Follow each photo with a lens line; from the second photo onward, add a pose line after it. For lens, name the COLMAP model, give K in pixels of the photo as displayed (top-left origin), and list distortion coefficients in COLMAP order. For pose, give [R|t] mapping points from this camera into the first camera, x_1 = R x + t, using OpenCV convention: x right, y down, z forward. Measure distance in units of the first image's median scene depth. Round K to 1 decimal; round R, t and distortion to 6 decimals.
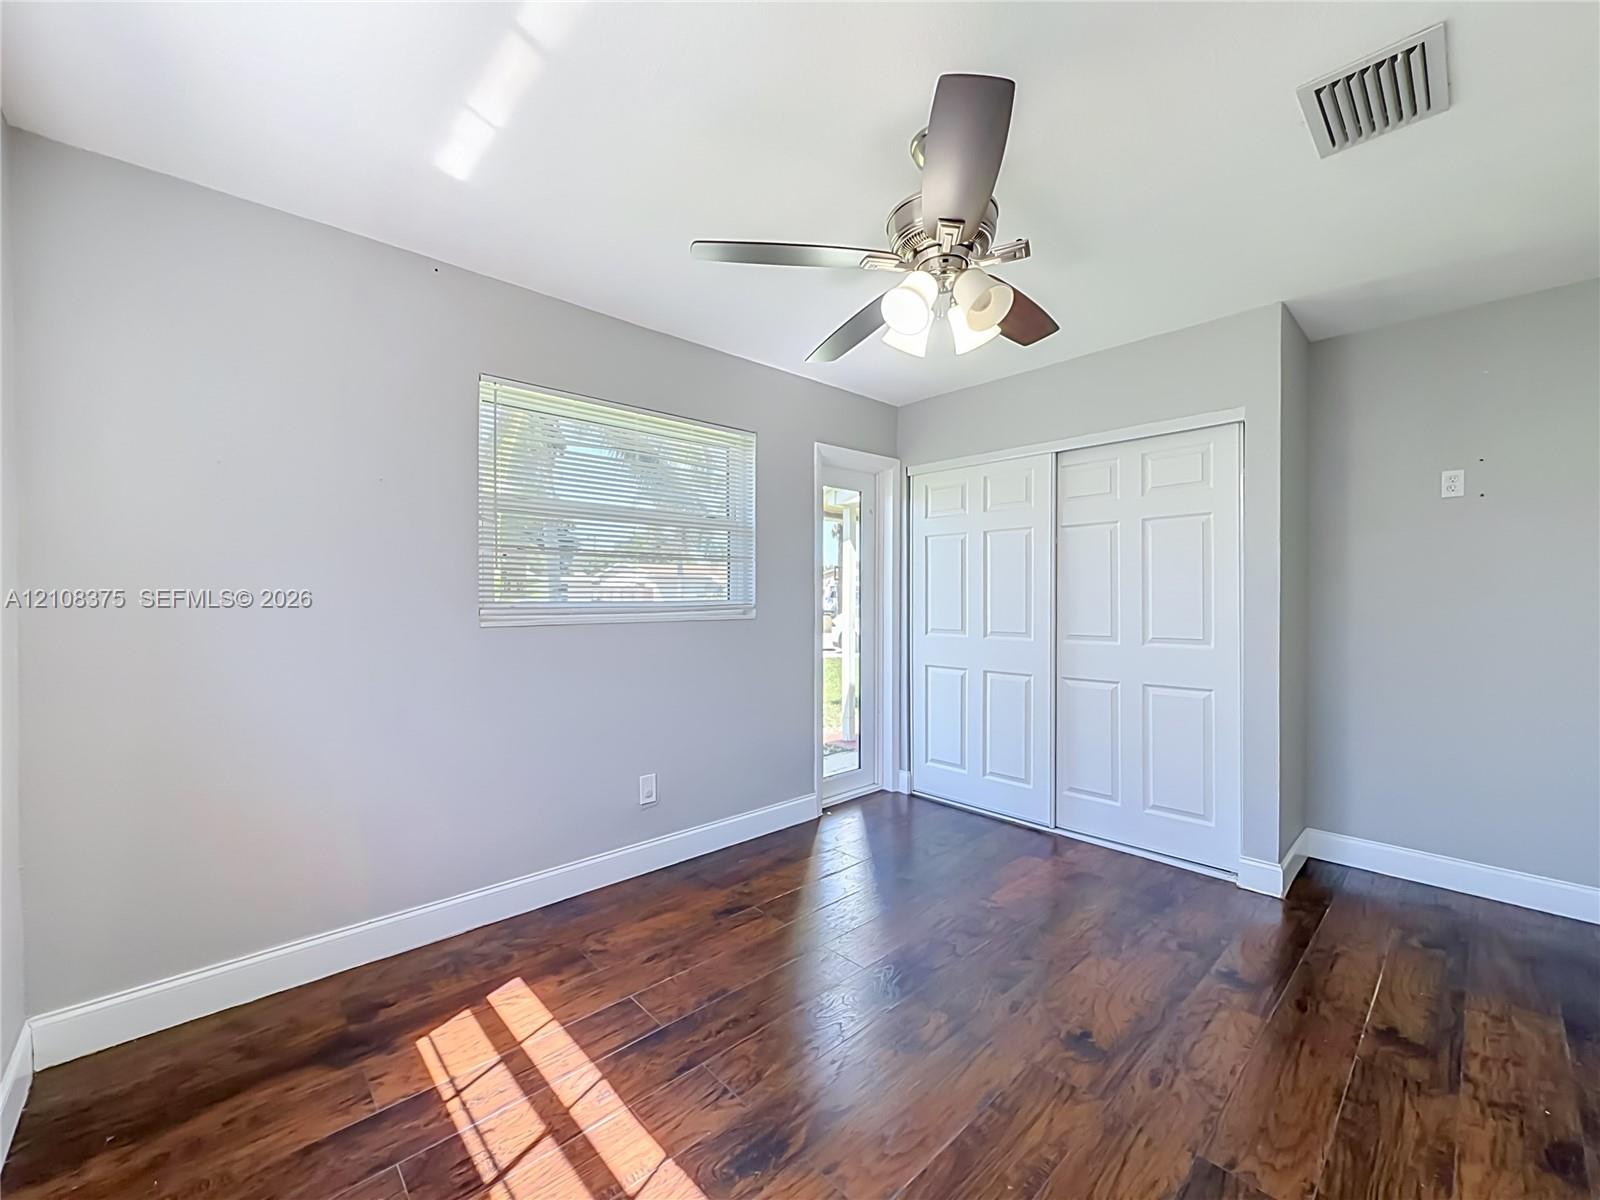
lens RADIAL K [[656.3, 0, 804.9], [0, 656.3, 602.2], [0, 0, 1]] dist [-0.000088, 0.000030]
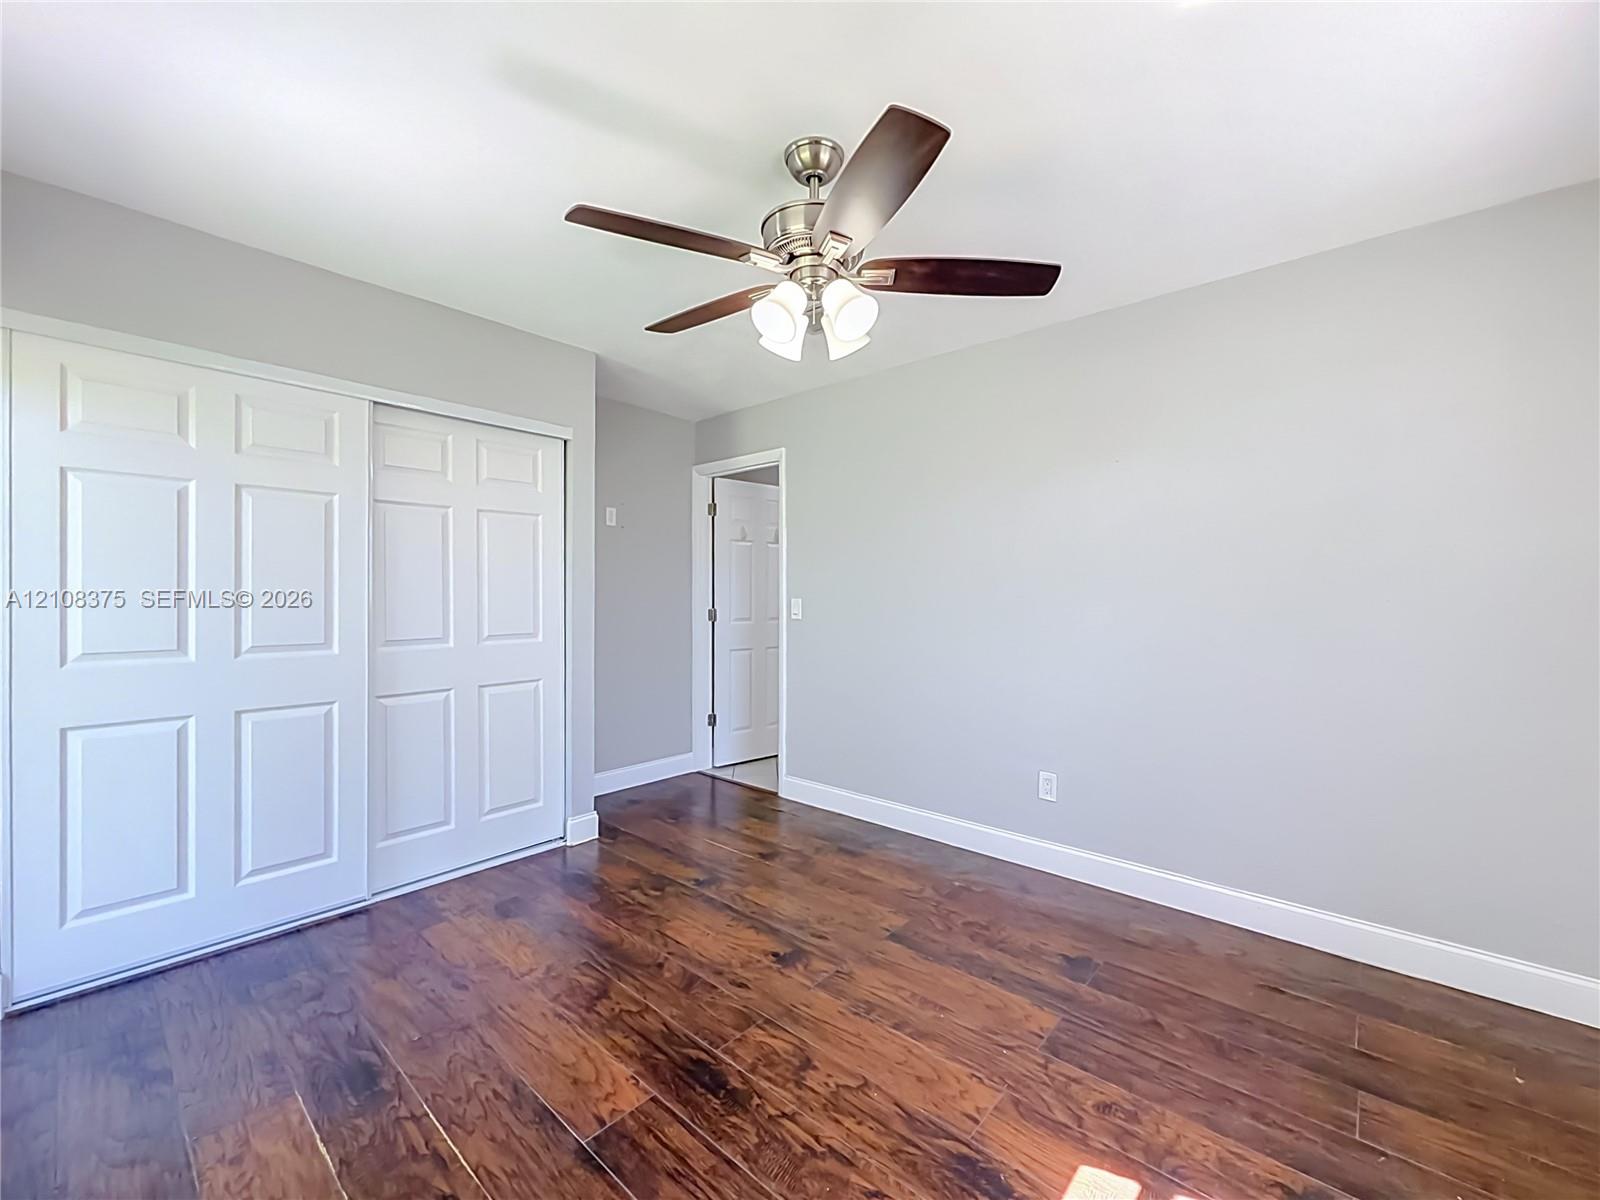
lens RADIAL K [[656.3, 0, 806.6], [0, 656.3, 597.6], [0, 0, 1]] dist [-0.000088, 0.000030]
pose [[-0.100572, -0.005739, 0.994913, -0.491833], [0.003068, 0.999977, 0.006078, -0.005585], [-0.994925, 0.003663, -0.100552, 0.668527]]
